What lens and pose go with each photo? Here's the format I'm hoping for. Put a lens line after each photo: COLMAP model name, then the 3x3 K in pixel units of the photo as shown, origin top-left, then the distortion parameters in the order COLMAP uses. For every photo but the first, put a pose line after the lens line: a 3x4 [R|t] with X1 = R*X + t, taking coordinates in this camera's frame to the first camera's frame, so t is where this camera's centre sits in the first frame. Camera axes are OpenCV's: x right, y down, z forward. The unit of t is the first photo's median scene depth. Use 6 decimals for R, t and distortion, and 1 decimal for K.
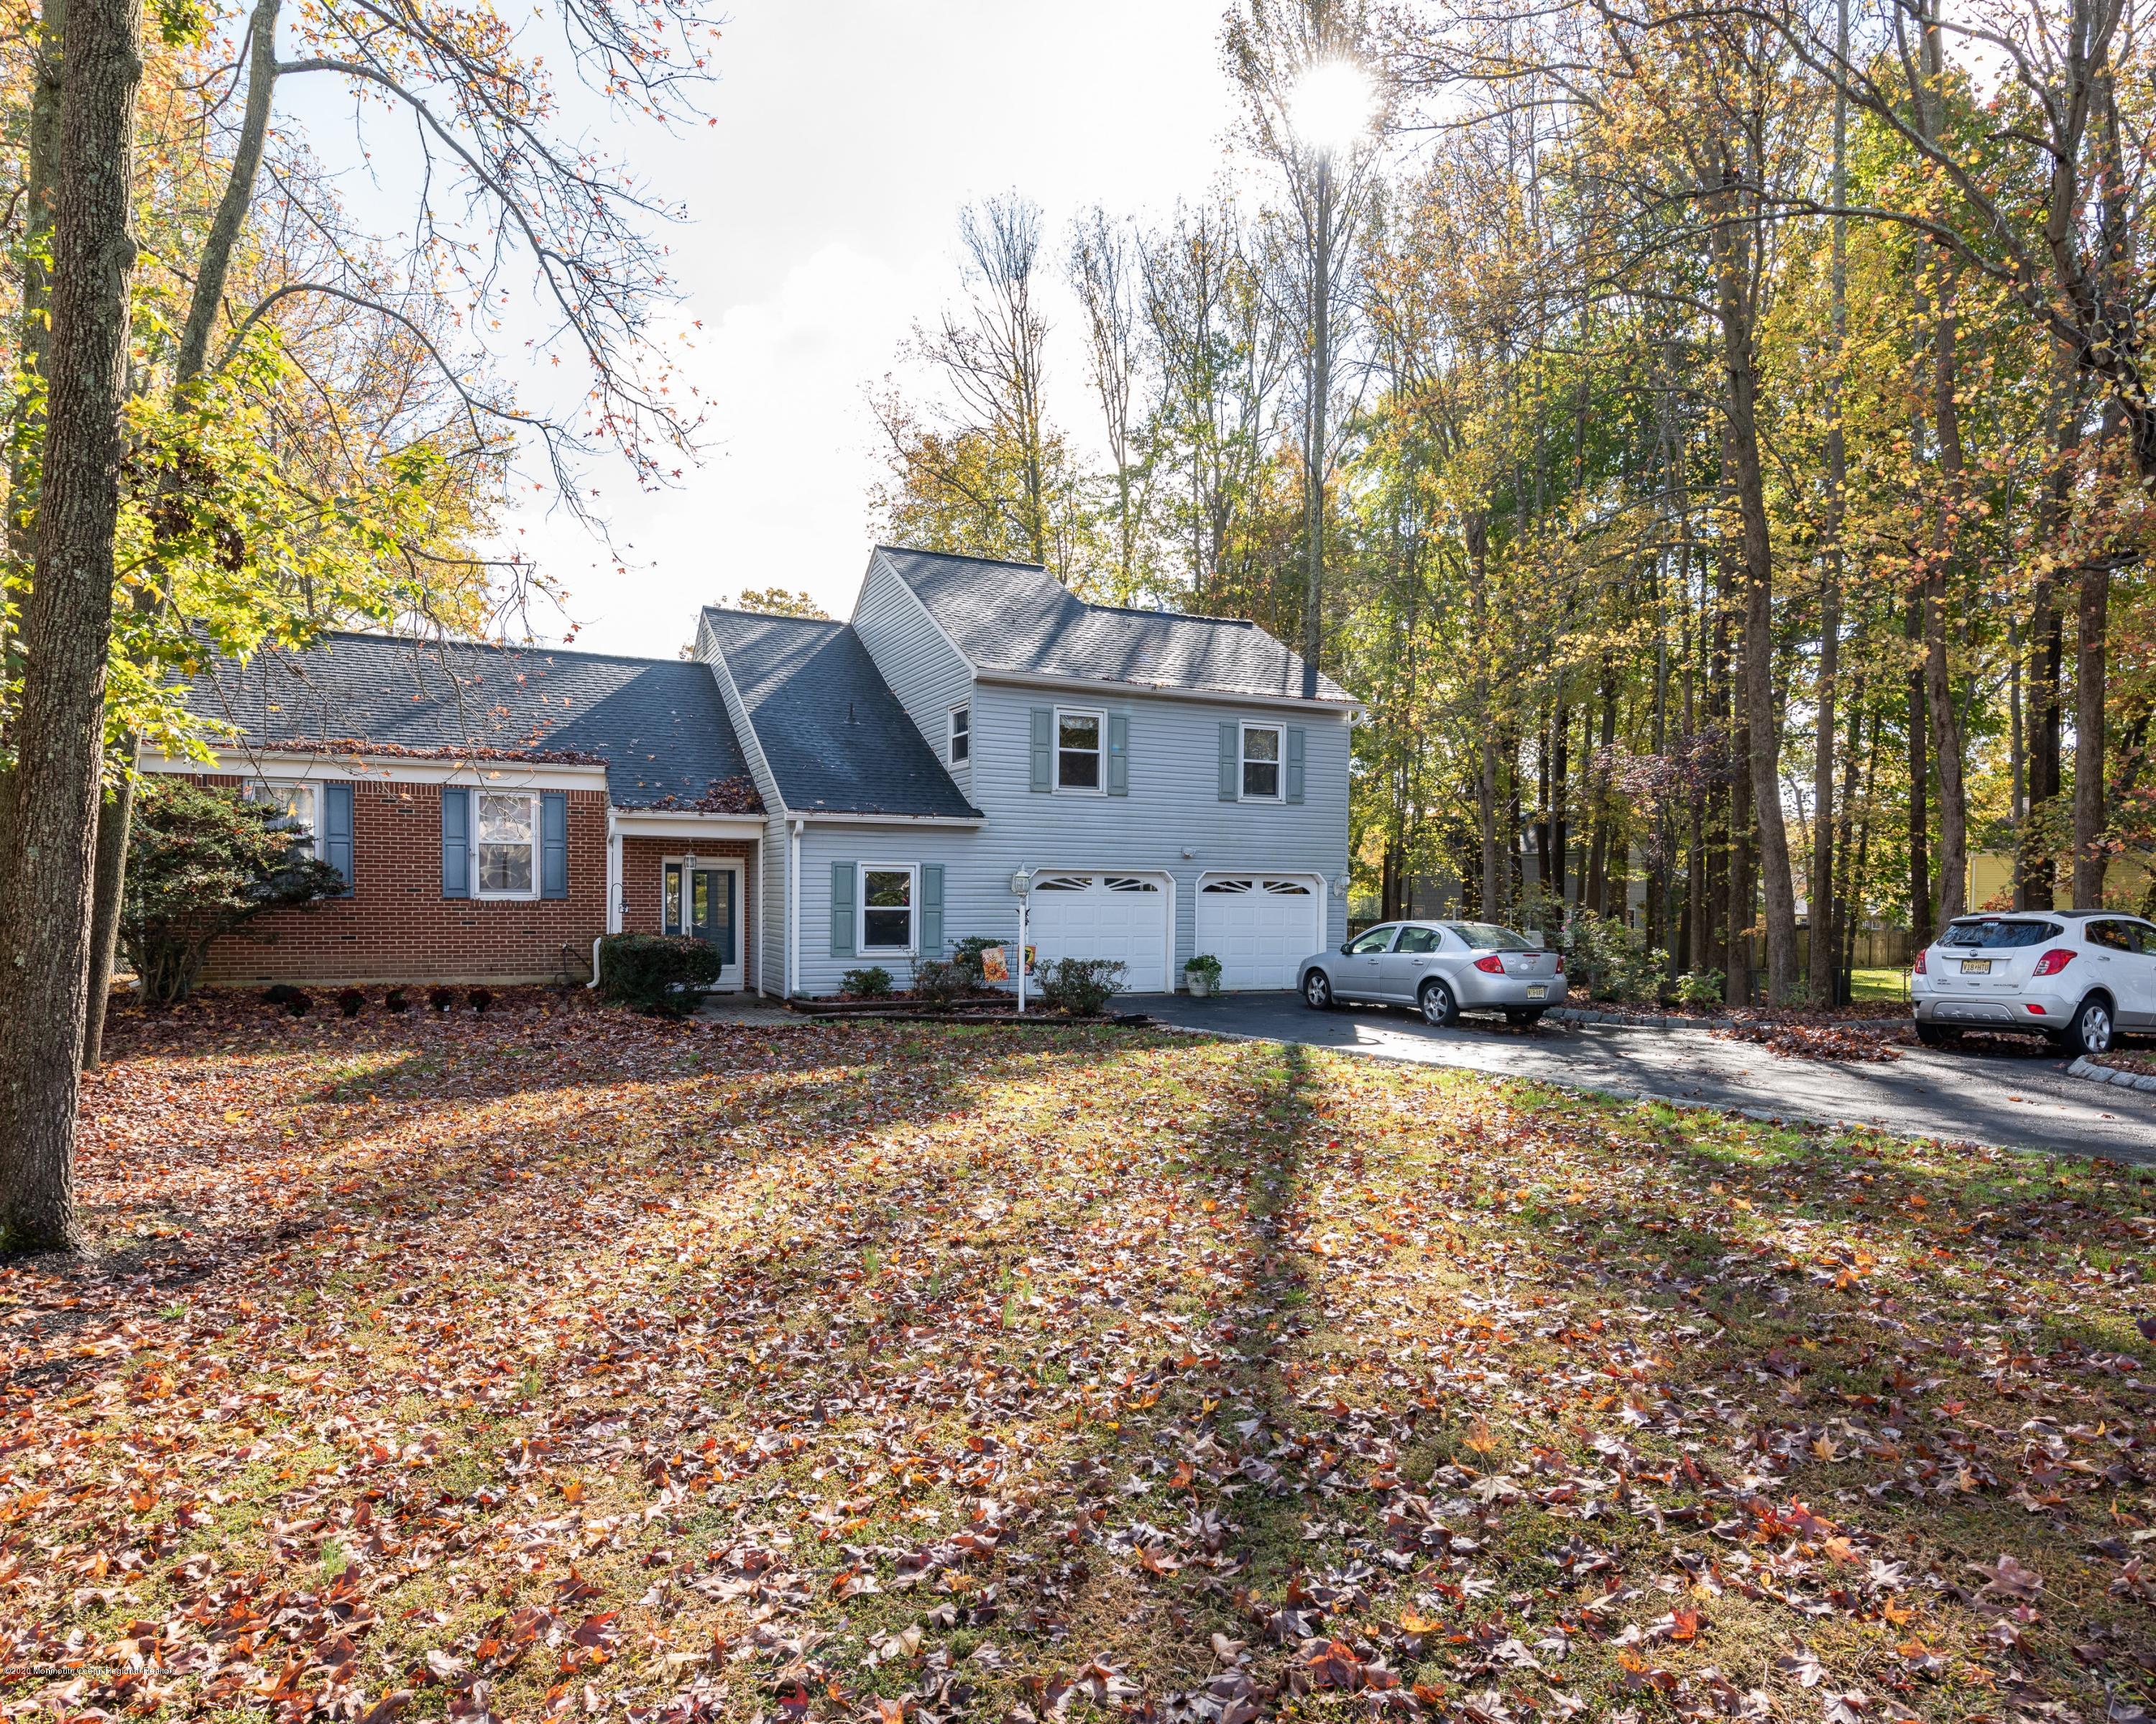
lens RADIAL K [[1238.0, 0, 1079.6], [0, 1238.0, 873.2], [0, 0, 1]] dist [-0.000417, -0.000491]
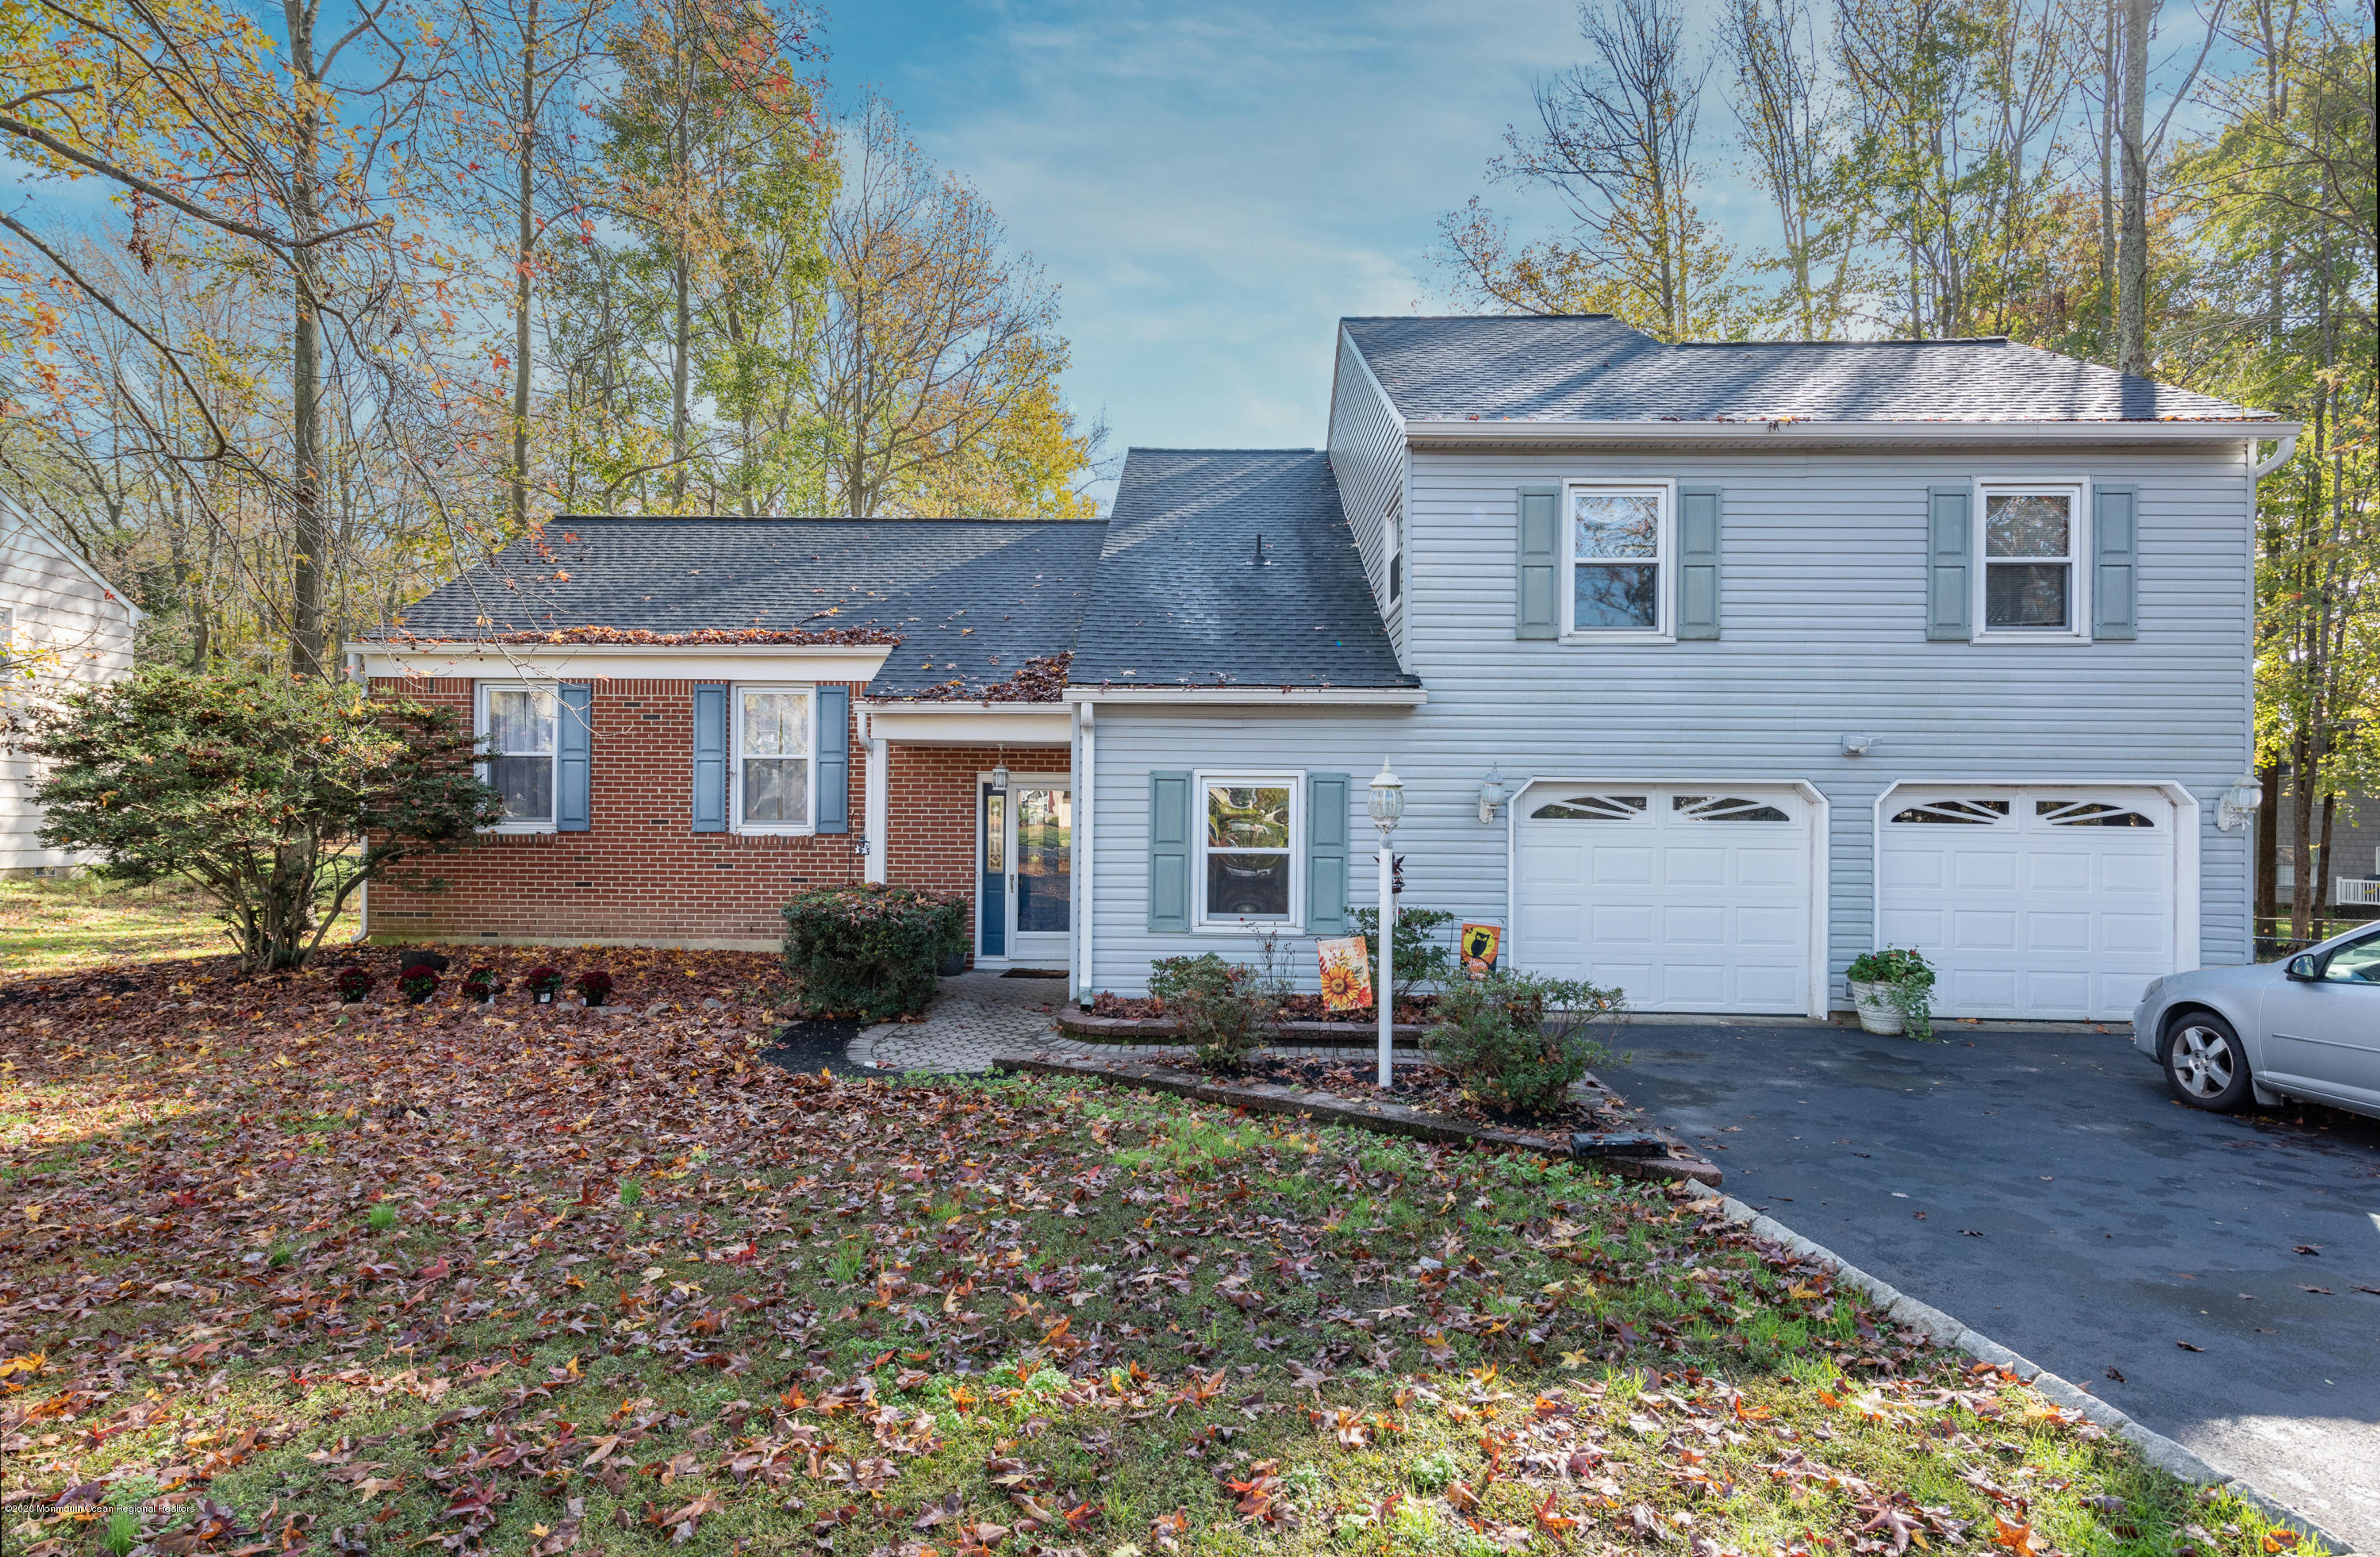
lens RADIAL K [[1184.2, 0, 1185.2], [0, 1184.2, 801.7], [0, 0, 1]] dist [0.004683, -0.001055]
pose [[0.889316, -0.011121, -0.457157, 0.070637], [0.007495, 0.999924, -0.009746, 0.010308], [0.457231, 0.005241, 0.889333, 0.477584]]
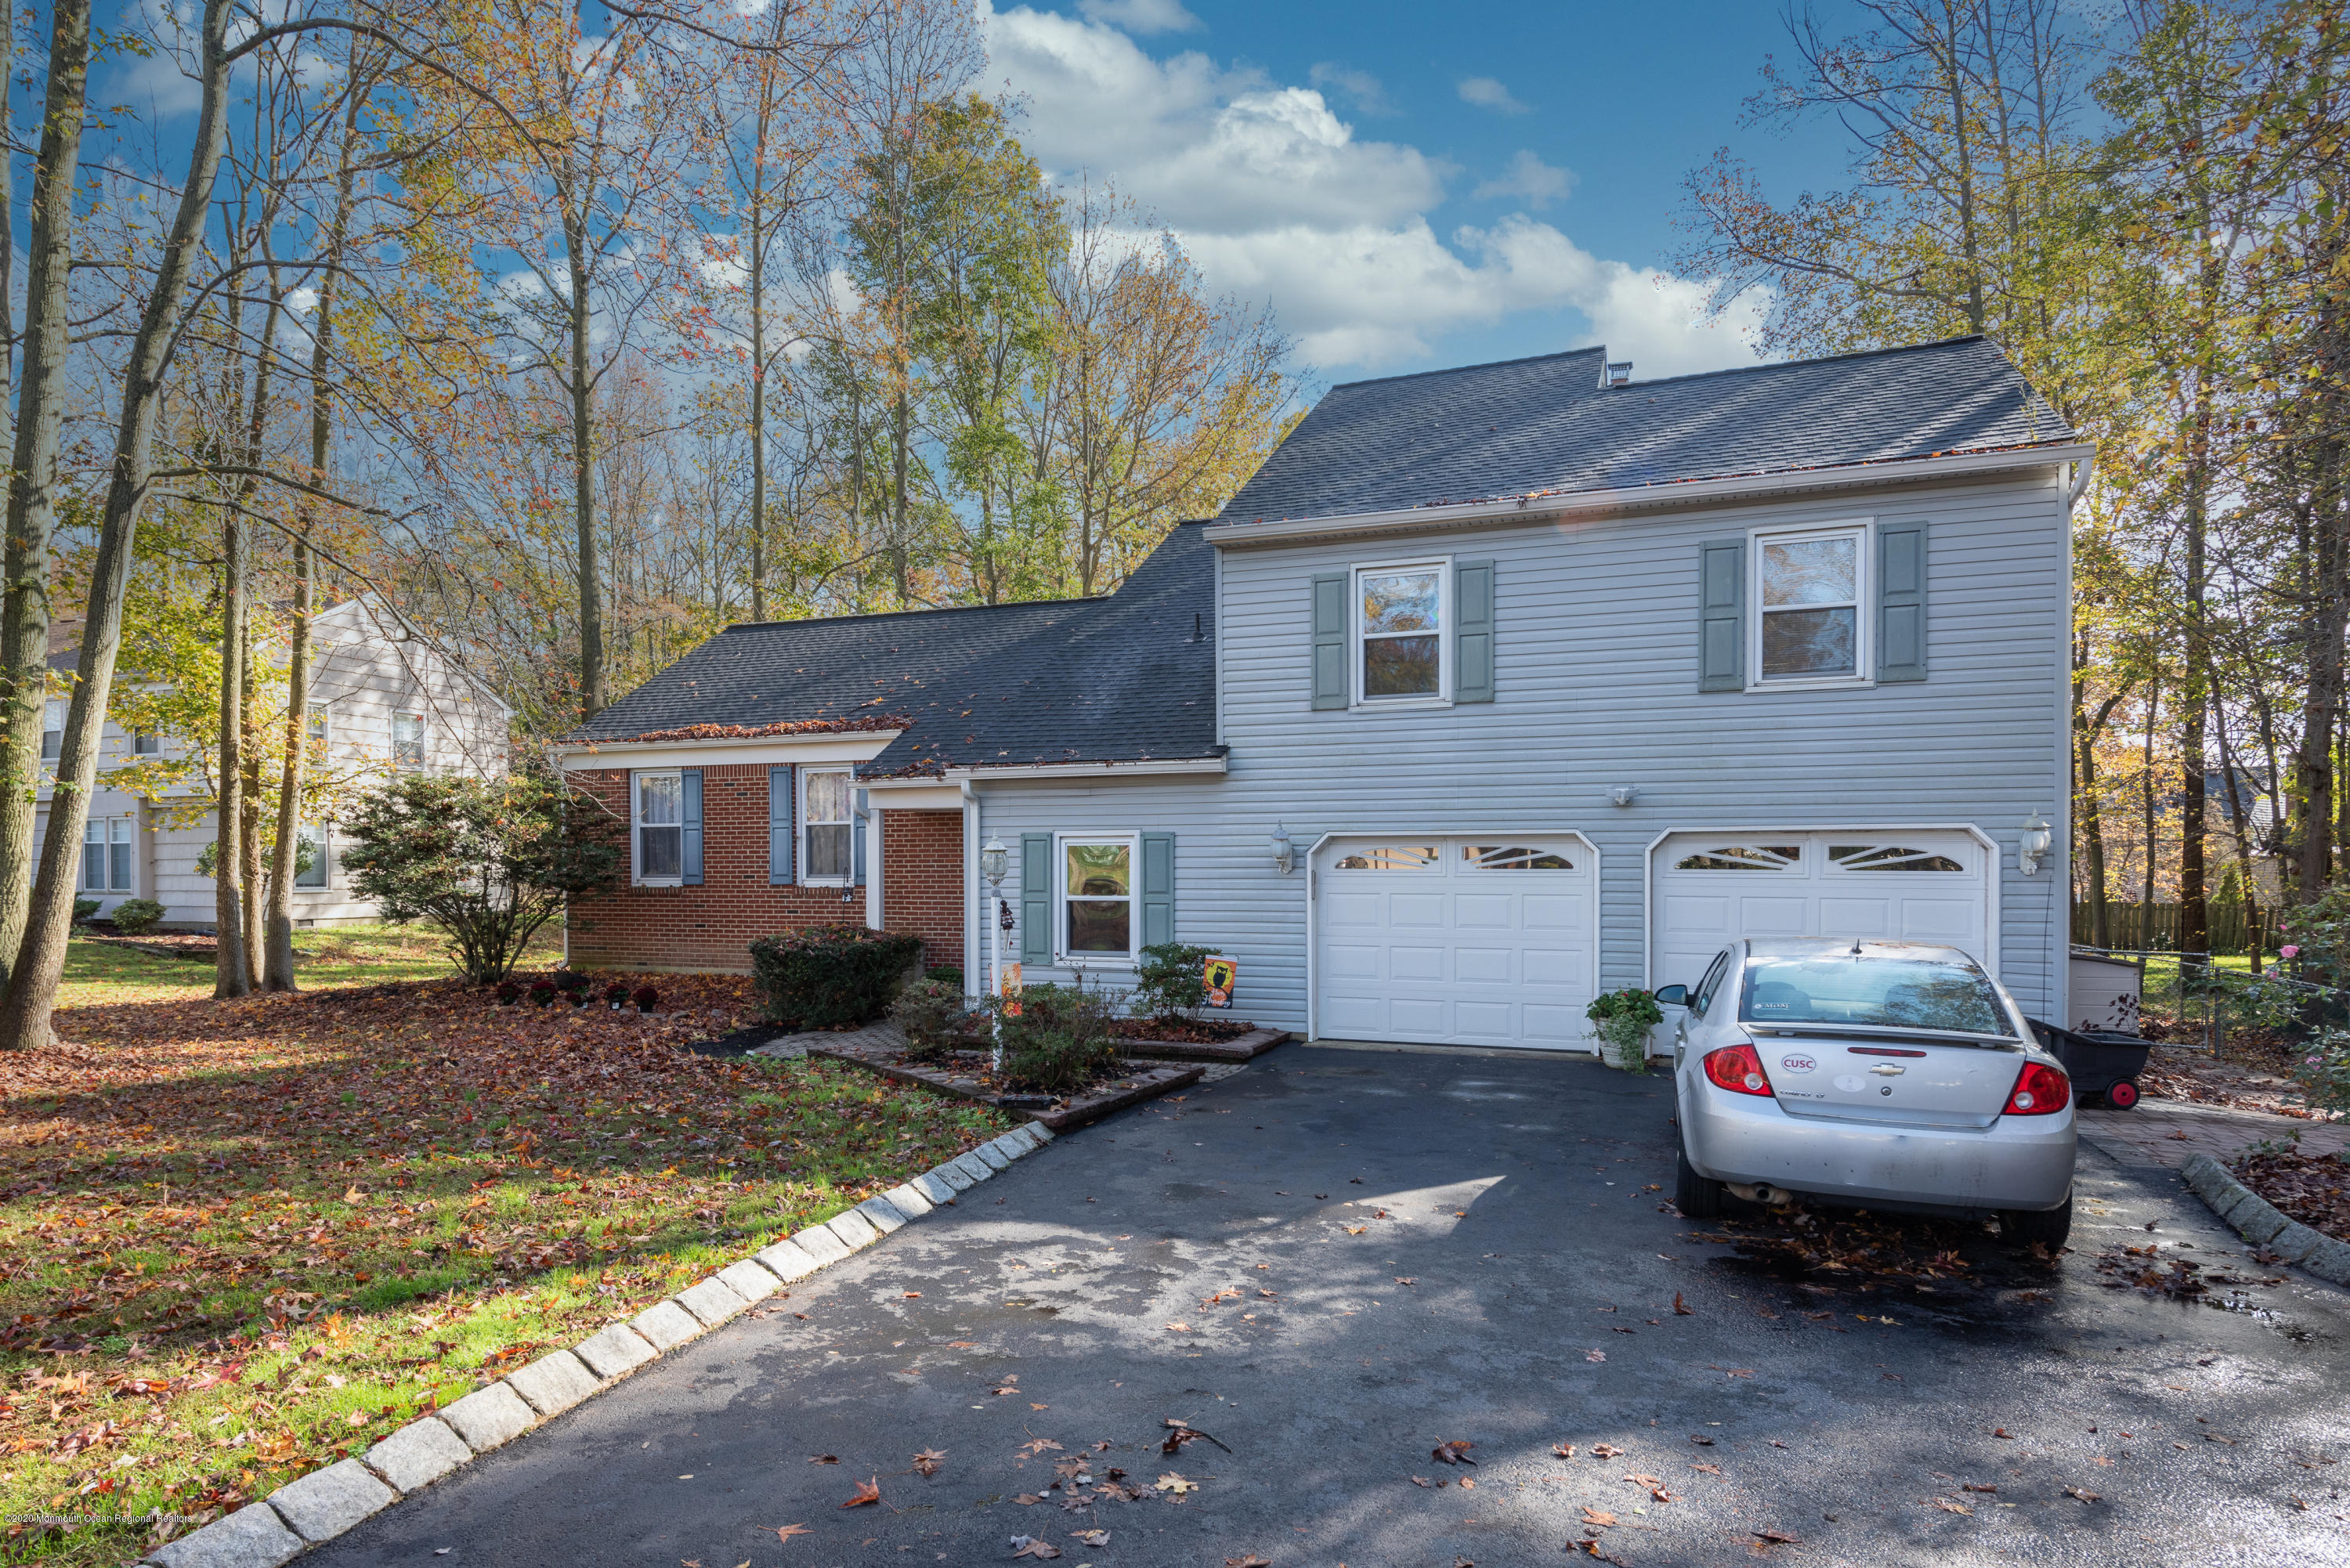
lens RADIAL K [[1343.2, 0, 1157.7], [0, 1343.2, 856.0], [0, 0, 1]] dist [0.007725, 0.001332]
pose [[0.683515, -0.017982, -0.729715, 0.405832], [0.020350, 0.999777, -0.005576, 0.009262], [0.729653, -0.011039, 0.683728, 0.495231]]
